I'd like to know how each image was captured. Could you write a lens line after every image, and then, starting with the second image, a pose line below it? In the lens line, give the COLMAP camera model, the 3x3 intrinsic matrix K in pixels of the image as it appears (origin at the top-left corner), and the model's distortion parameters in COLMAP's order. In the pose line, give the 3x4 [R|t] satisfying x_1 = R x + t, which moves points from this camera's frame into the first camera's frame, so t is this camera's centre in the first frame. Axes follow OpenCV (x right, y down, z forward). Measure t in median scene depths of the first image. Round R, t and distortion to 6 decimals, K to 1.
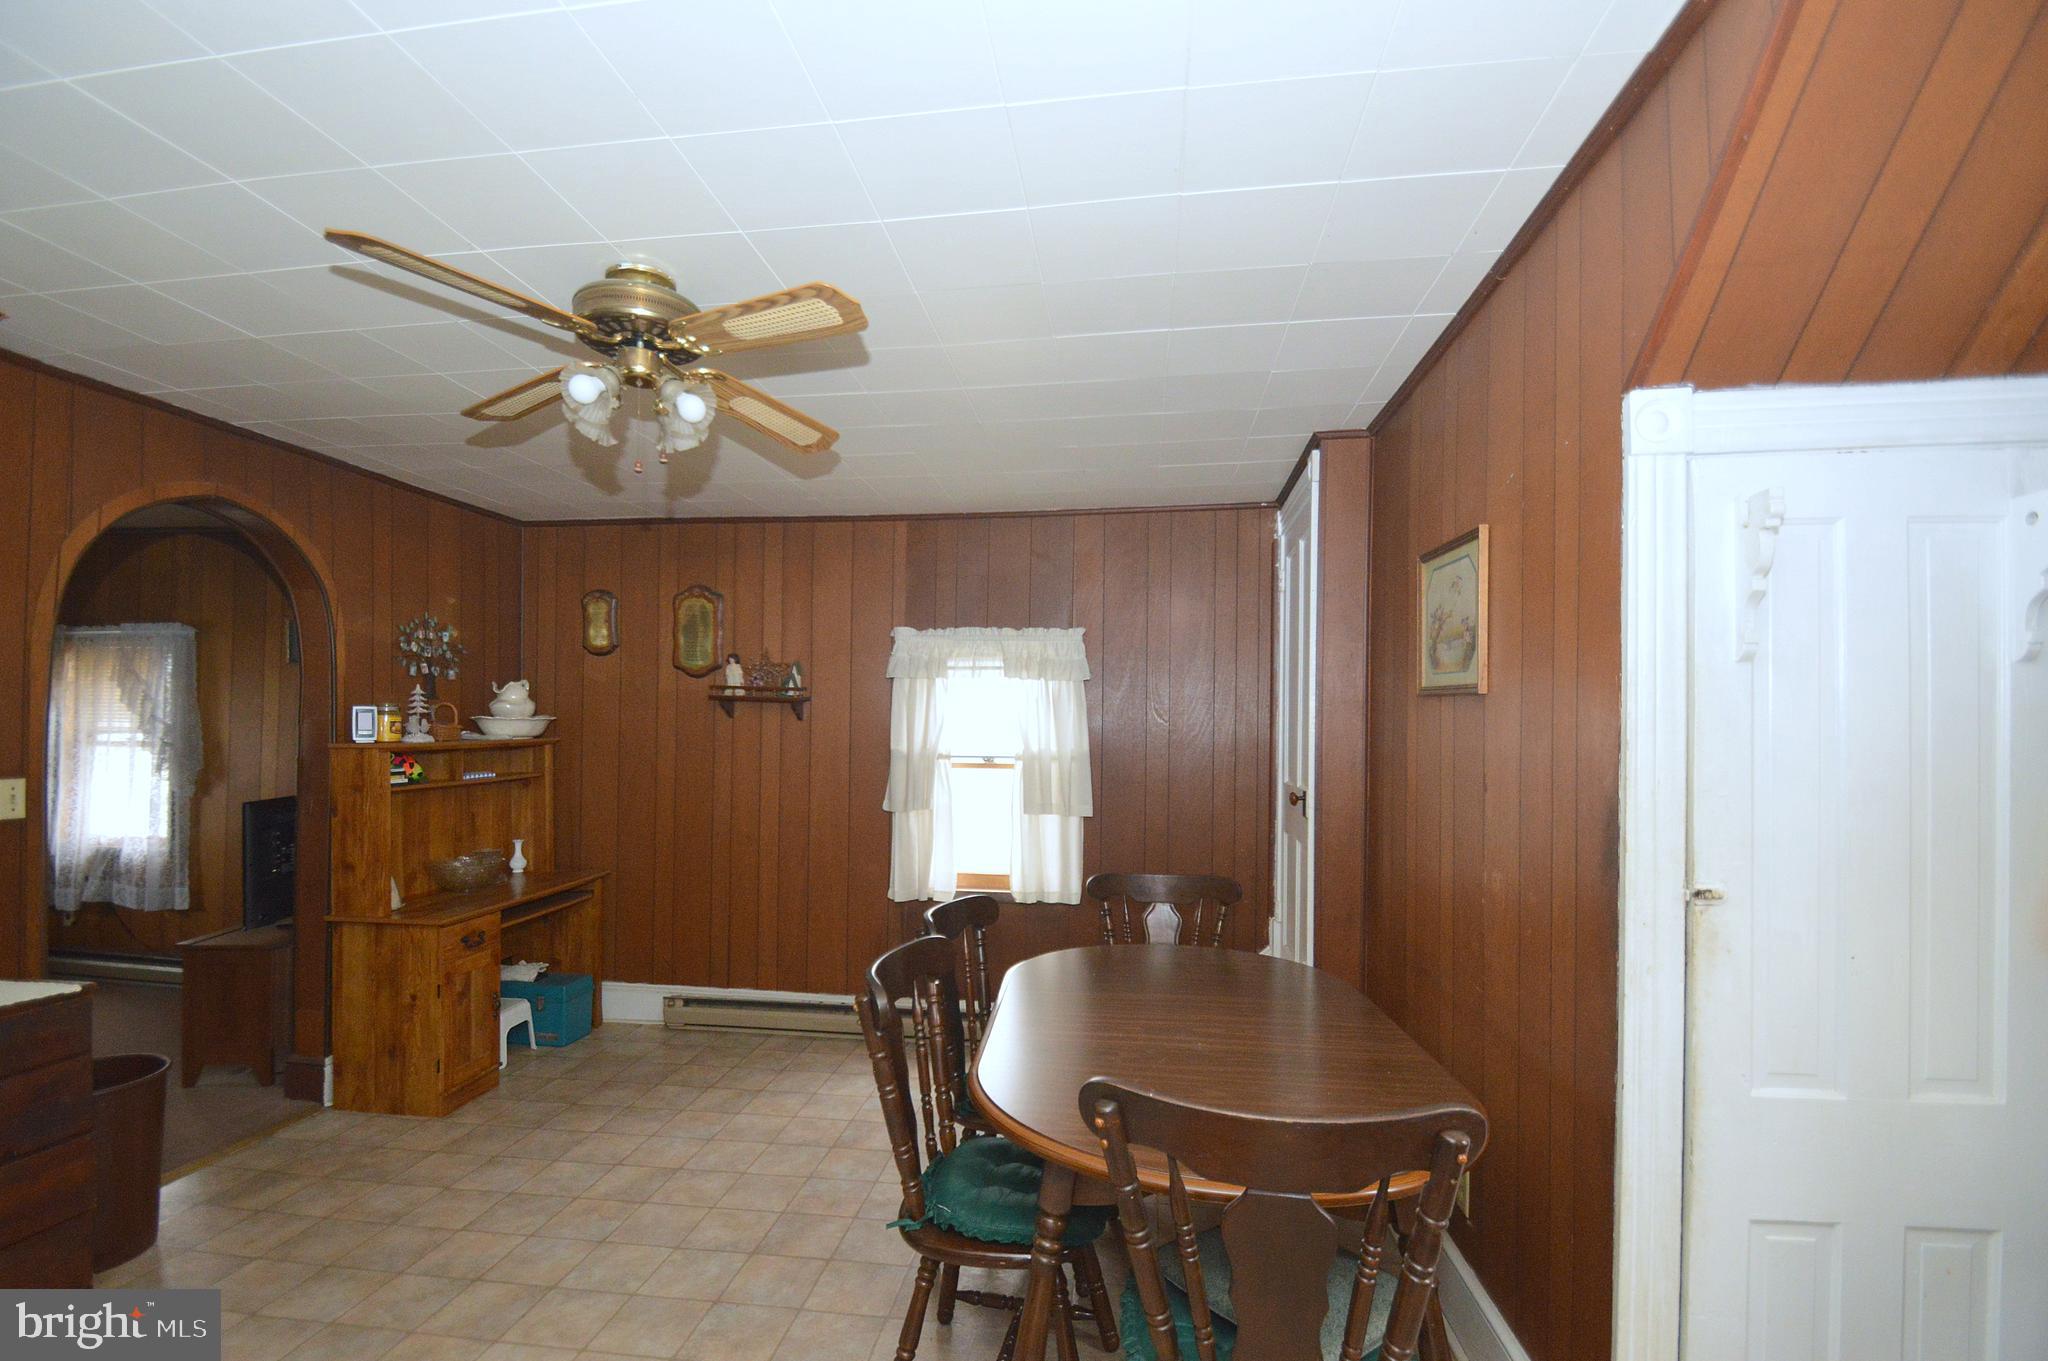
lens RADIAL K [[923.5, 0, 1042.7], [0, 923.5, 715.3], [0, 0, 1]] dist [0.003101, -0.010427]
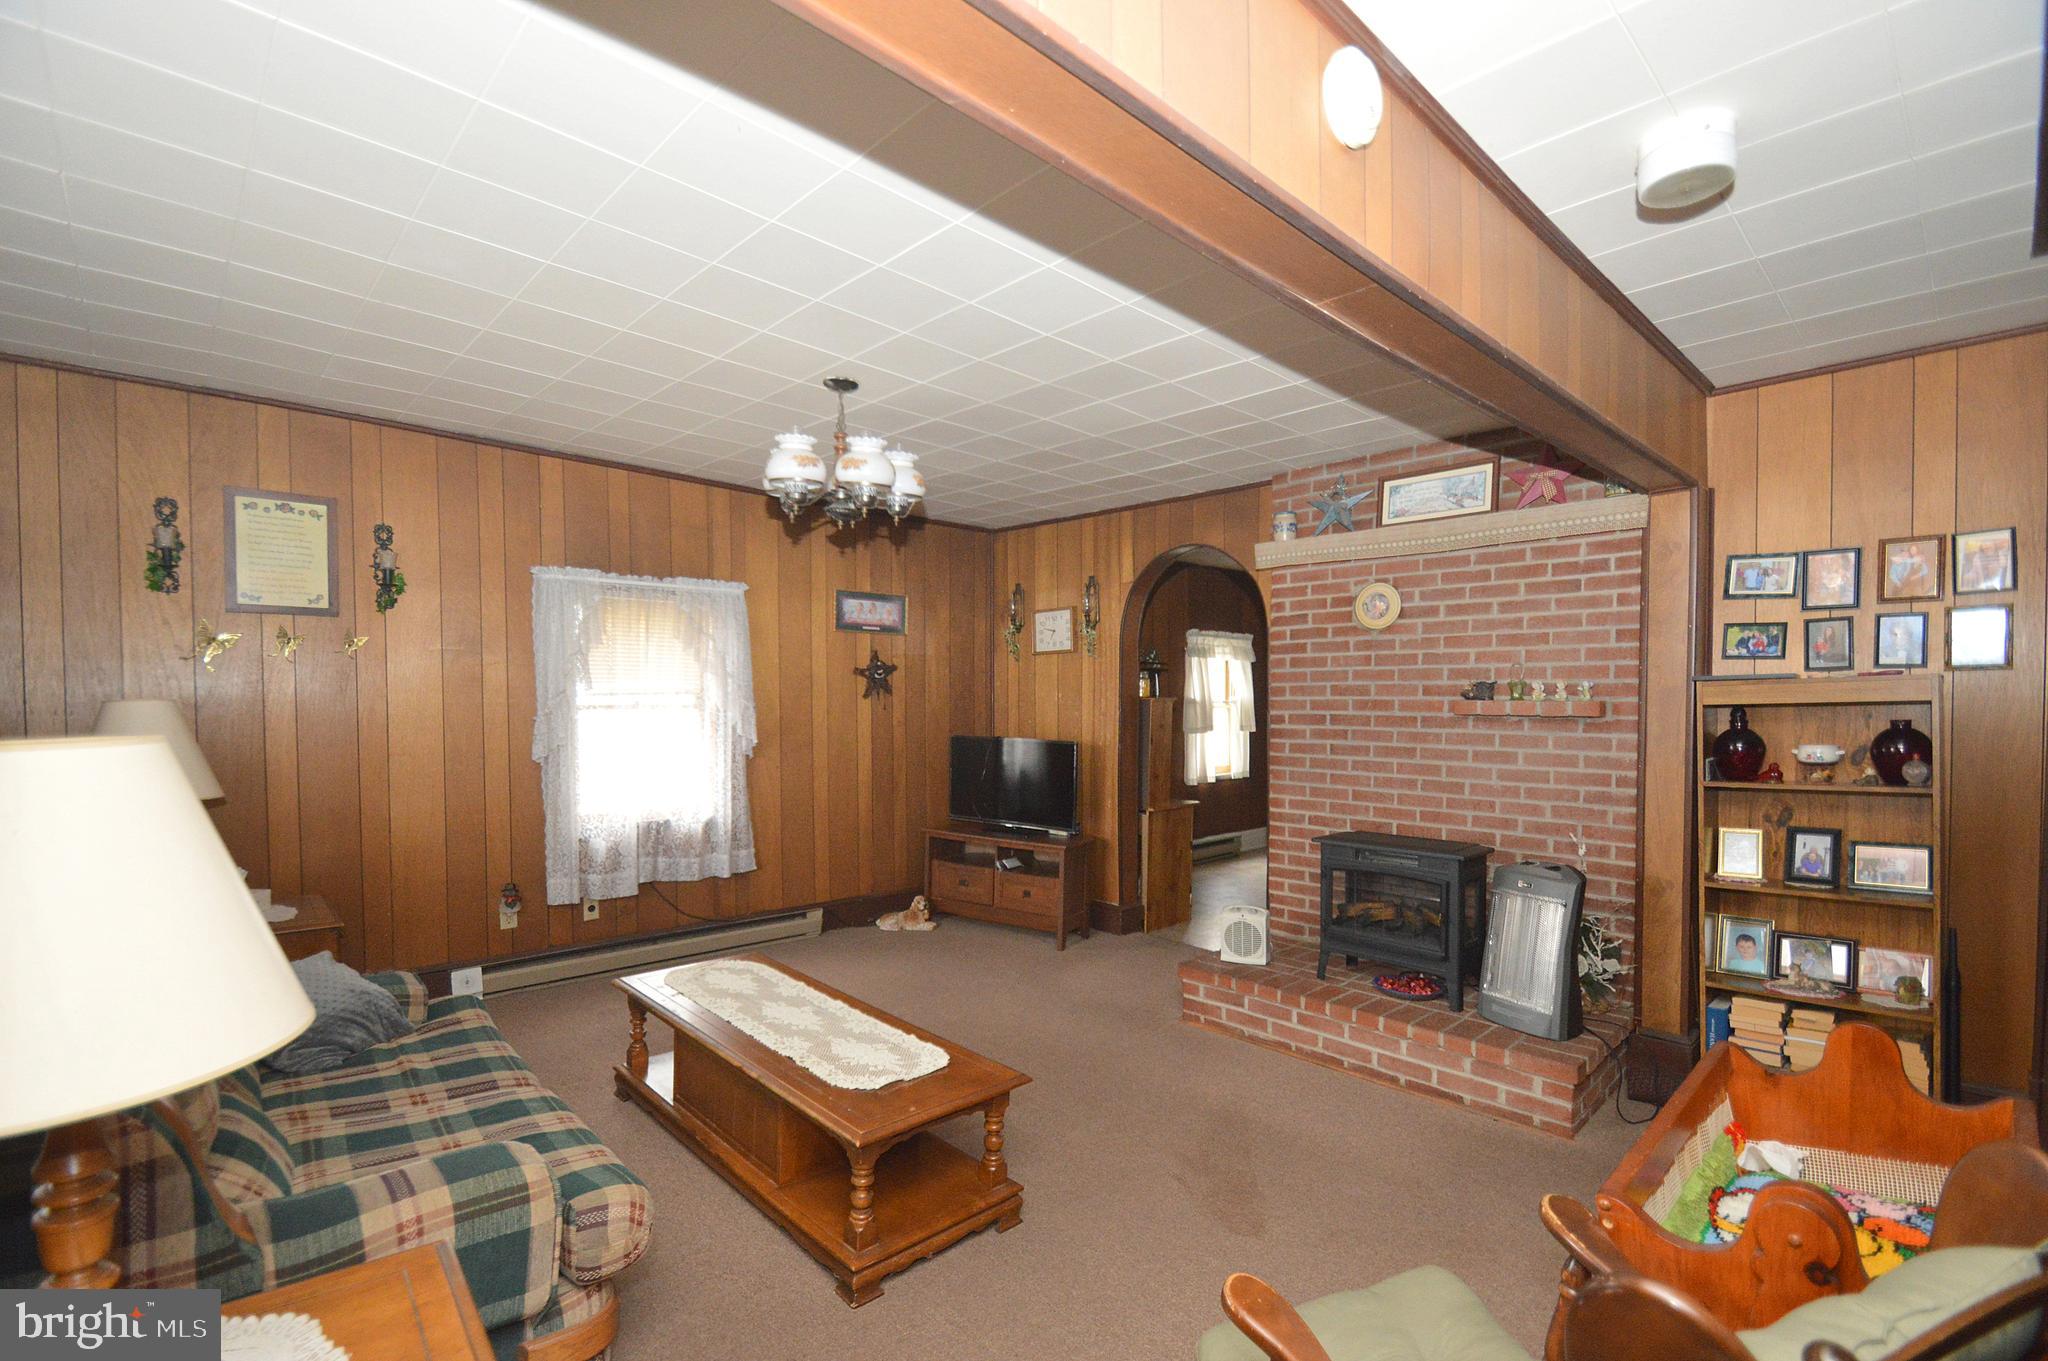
lens RADIAL K [[923.5, 0, 1019.3], [0, 923.5, 698.2], [0, 0, 1]] dist [0.003101, -0.010427]
pose [[0.626079, -0.012783, 0.779655, -1.522823], [-0.007050, 0.999732, 0.022053, 0.000070], [-0.779728, -0.019303, 0.625821, 0.147890]]
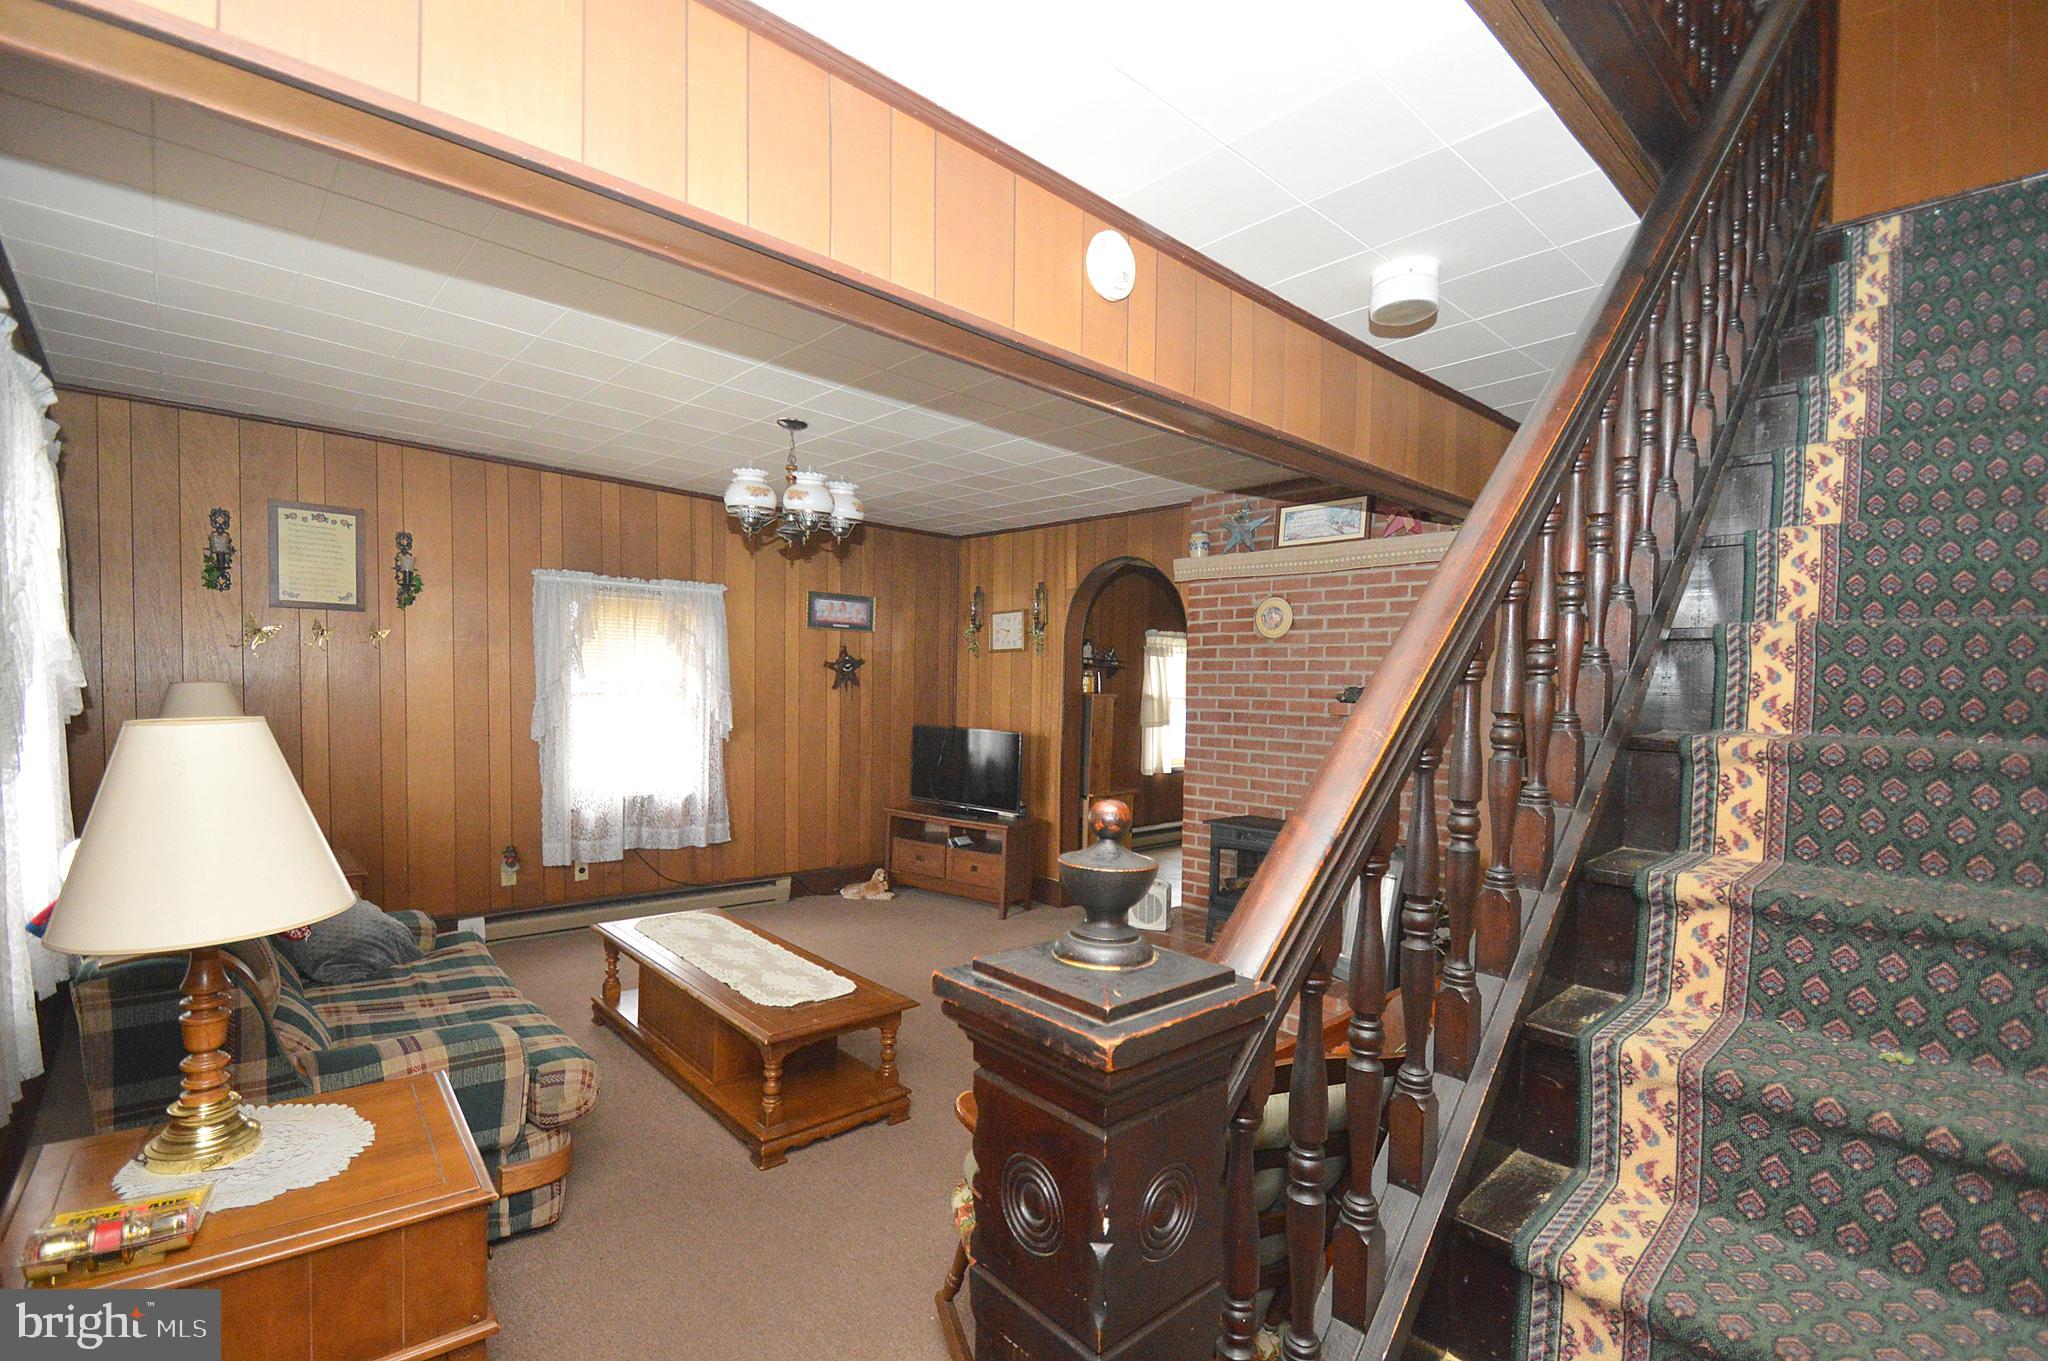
lens RADIAL K [[923.5, 0, 1020.8], [0, 923.5, 700.0], [0, 0, 1]] dist [0.003101, -0.010427]
pose [[0.635845, -0.010313, 0.771748, -1.563012], [-0.026106, 0.999051, 0.034859, -0.009386], [-0.771375, -0.042312, 0.634972, 0.016003]]
